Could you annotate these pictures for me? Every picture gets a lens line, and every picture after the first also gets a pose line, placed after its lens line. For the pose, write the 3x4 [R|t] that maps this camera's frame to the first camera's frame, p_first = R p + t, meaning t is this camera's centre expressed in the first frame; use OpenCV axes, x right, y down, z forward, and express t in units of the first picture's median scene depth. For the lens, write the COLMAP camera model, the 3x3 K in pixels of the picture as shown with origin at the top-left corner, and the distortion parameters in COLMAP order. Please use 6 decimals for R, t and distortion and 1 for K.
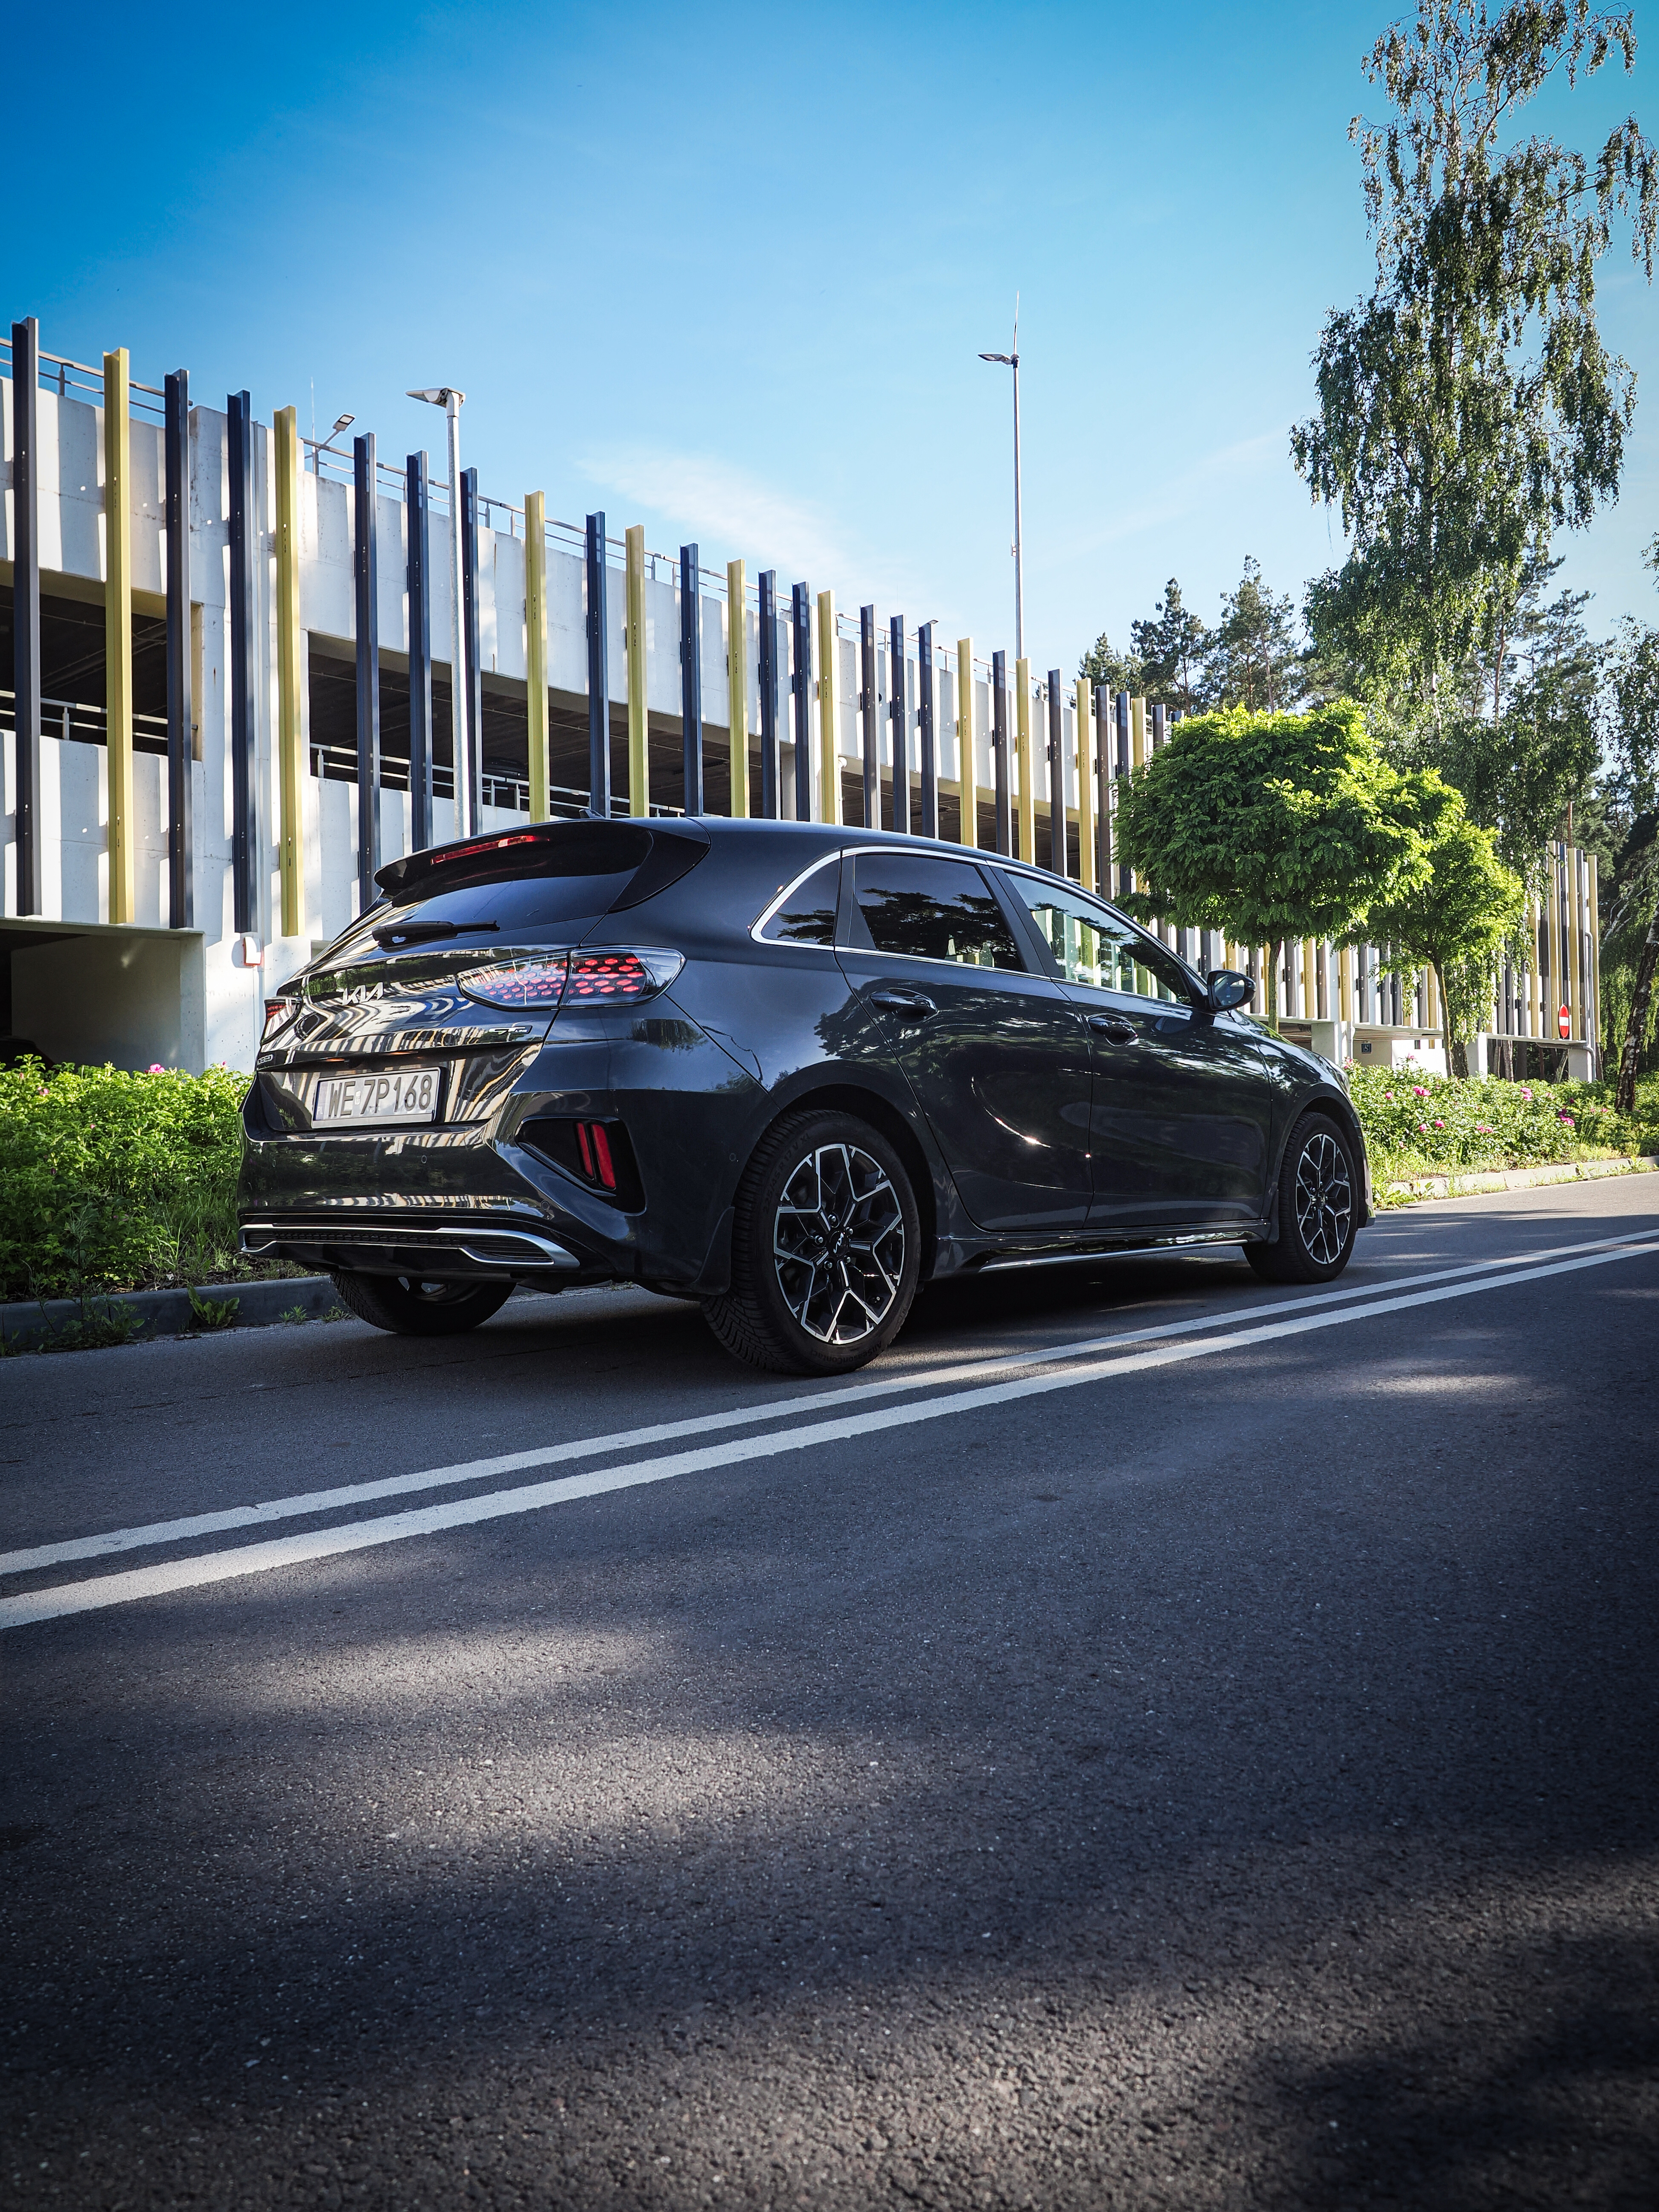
lens RADIAL K [[1618.6, 0, 823.6], [0, 1618.6, 1112.9], [0, 0, 1]] dist [-0.002614, 0.006181]
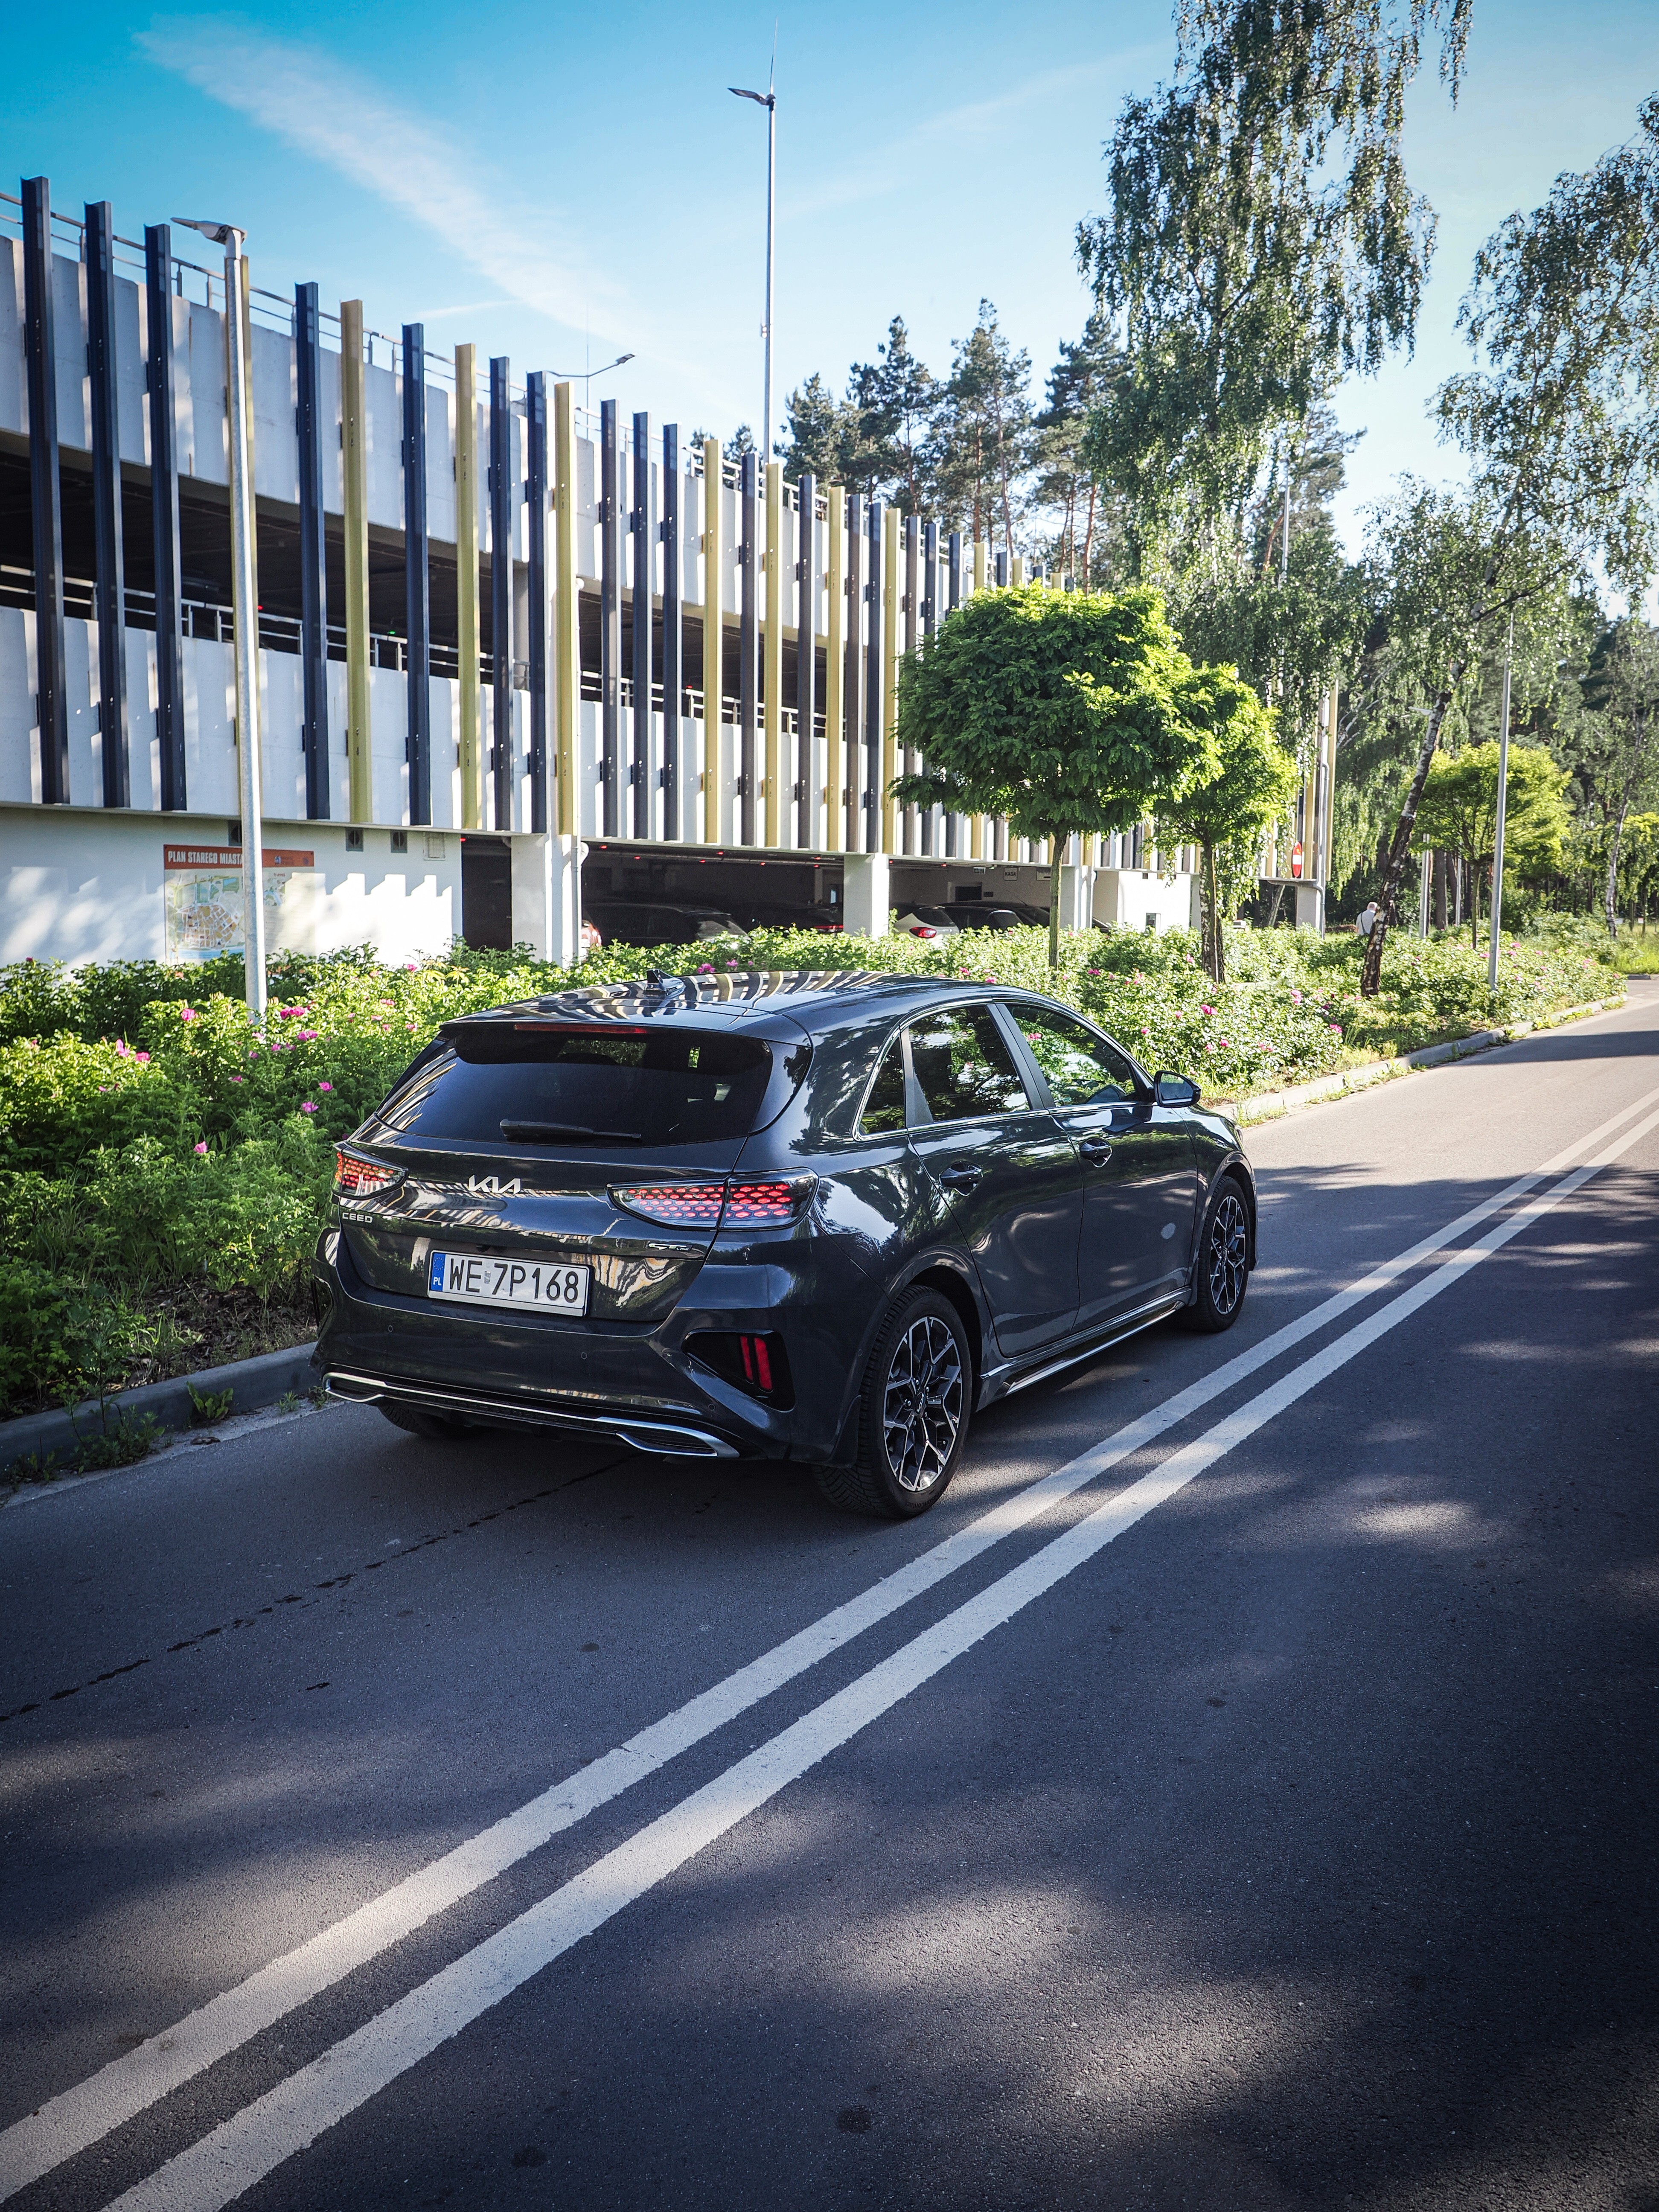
lens RADIAL K [[1862.1, 0, 831.0], [0, 1862.1, 1100.3], [0, 0, 1]] dist [0.012985, 0.037472]
pose [[0.979317, 0.006153, 0.202240, -0.069995], [-0.028164, 0.993952, 0.106141, -0.059141], [-0.200364, -0.109641, 0.973567, -0.055032]]
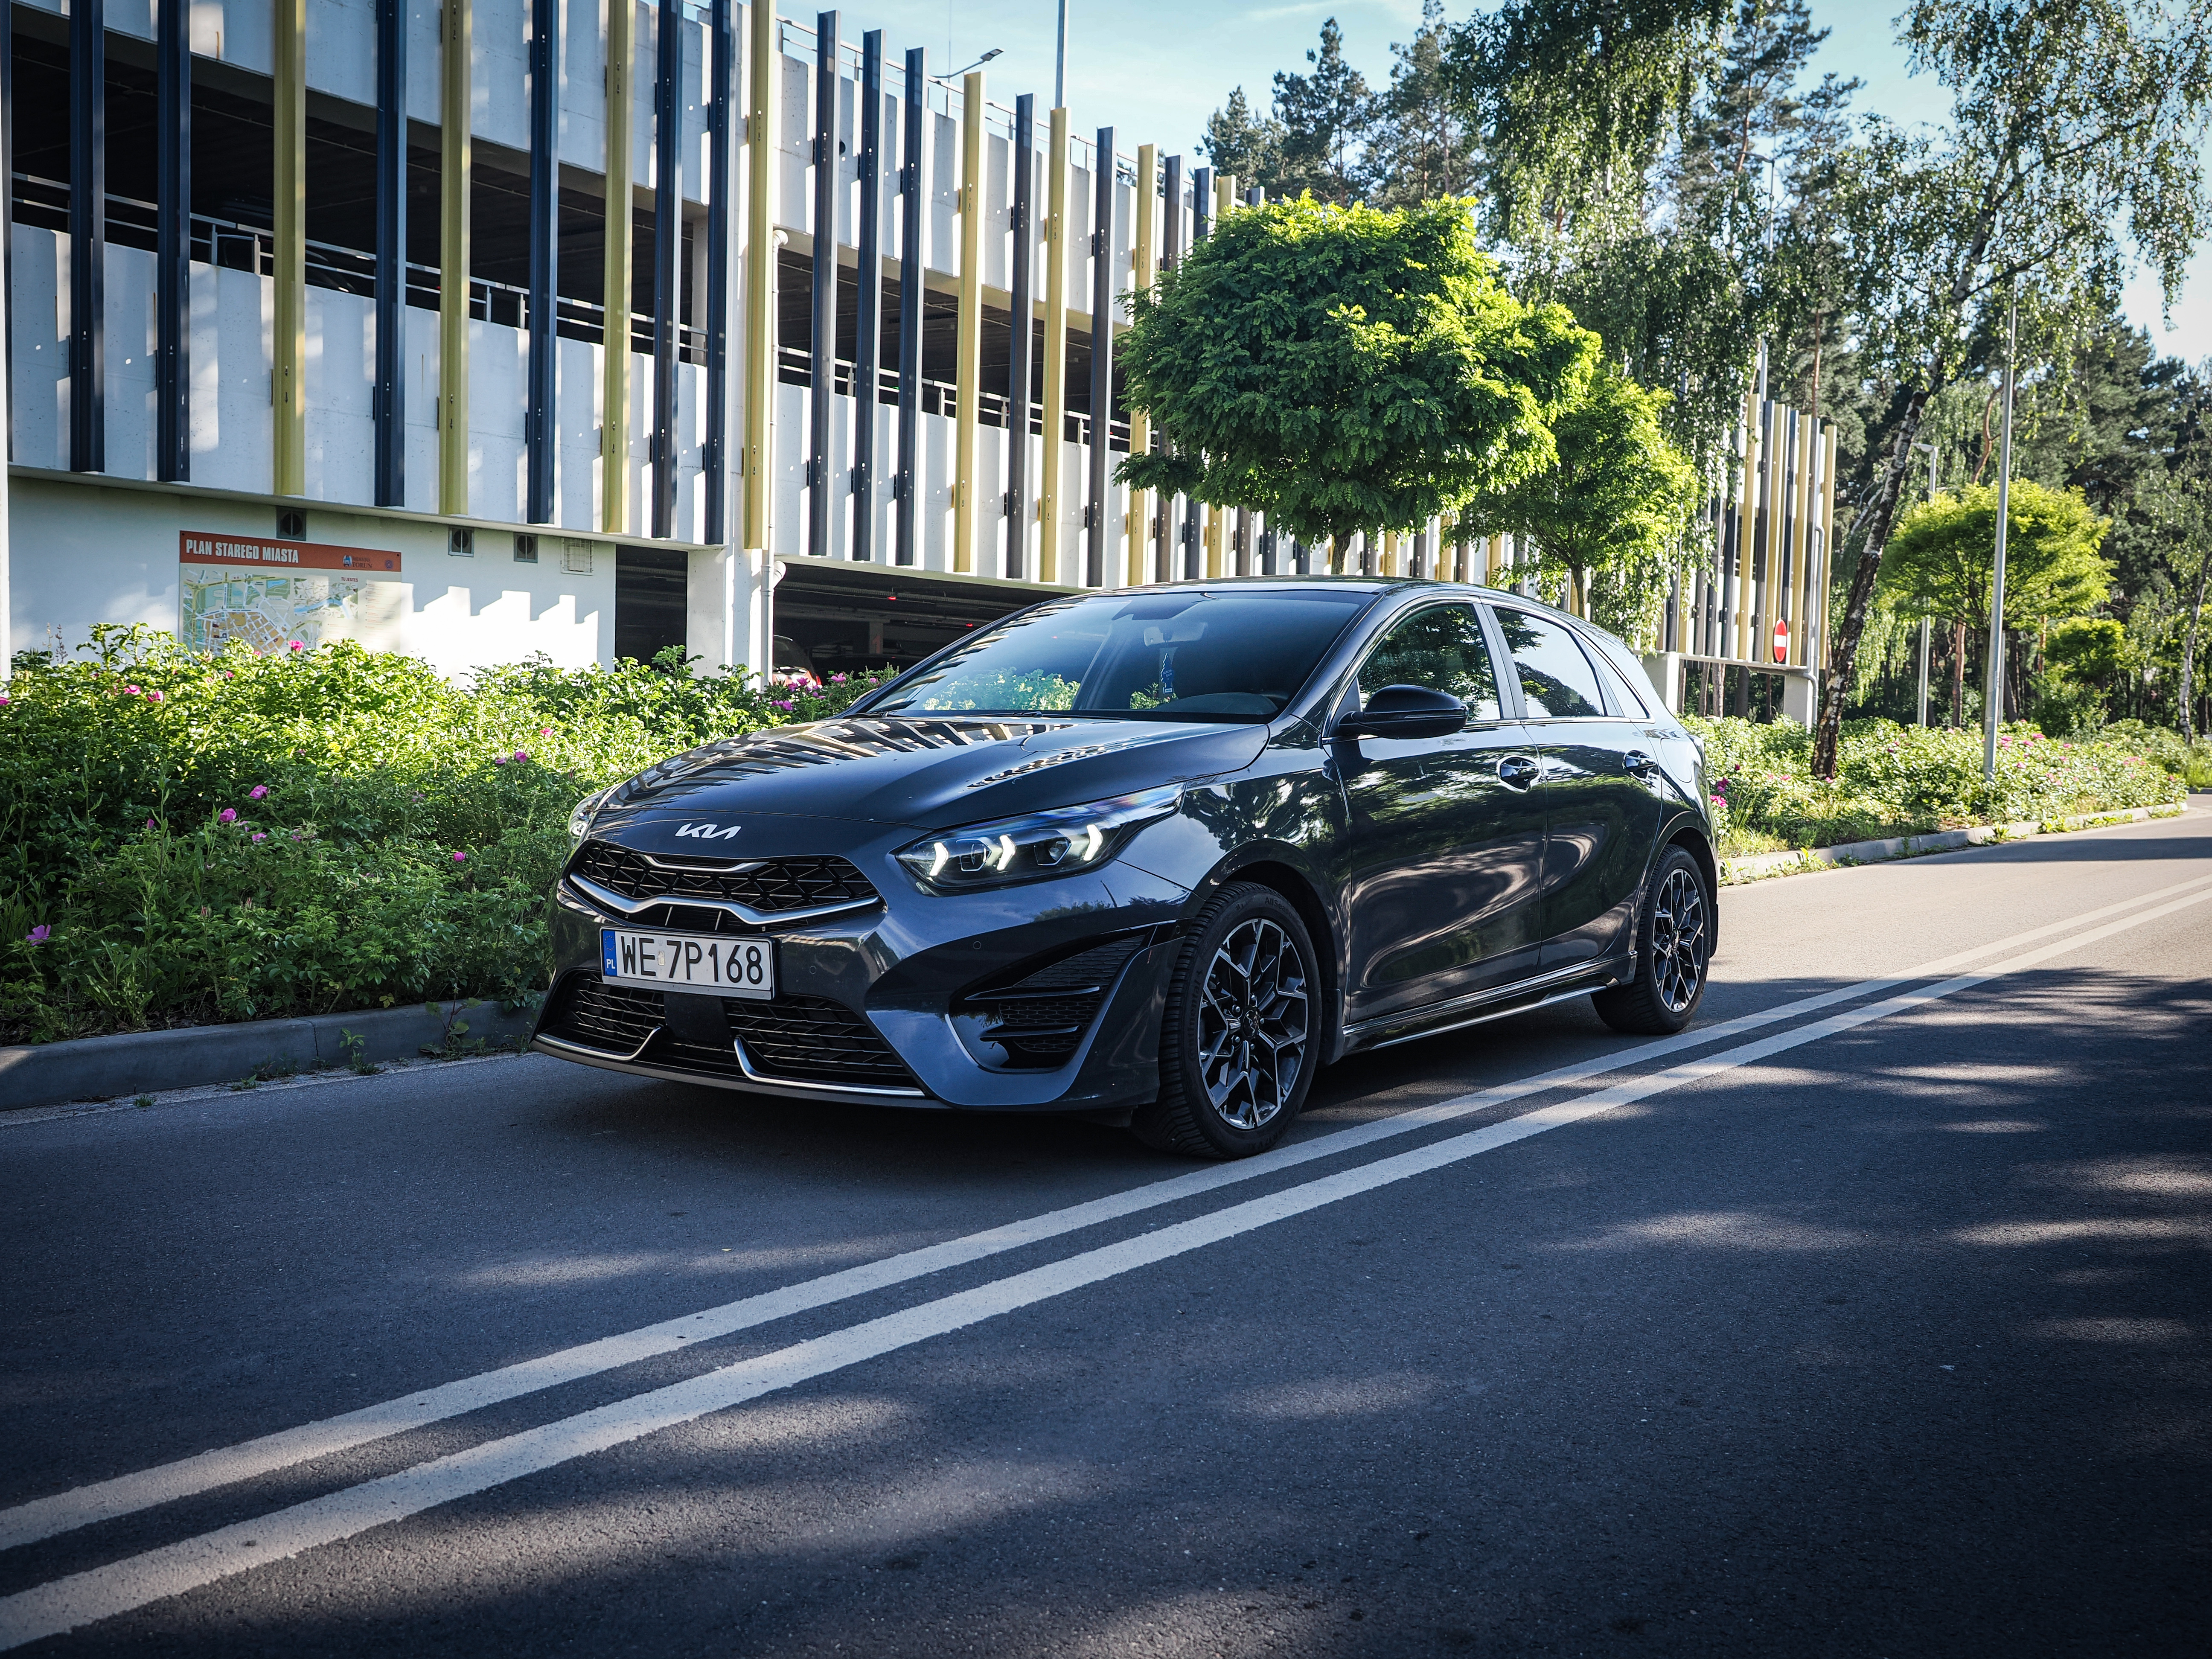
lens RADIAL K [[2090.6, 0, 1114.4], [0, 2090.6, 839.8], [0, 0, 1]] dist [0.018954, 0.000000]
pose [[0.993011, 0.037041, 0.112056, 0.075824], [-0.044090, 0.997158, 0.061095, -0.021476], [-0.109475, -0.065609, 0.991822, 0.079341]]
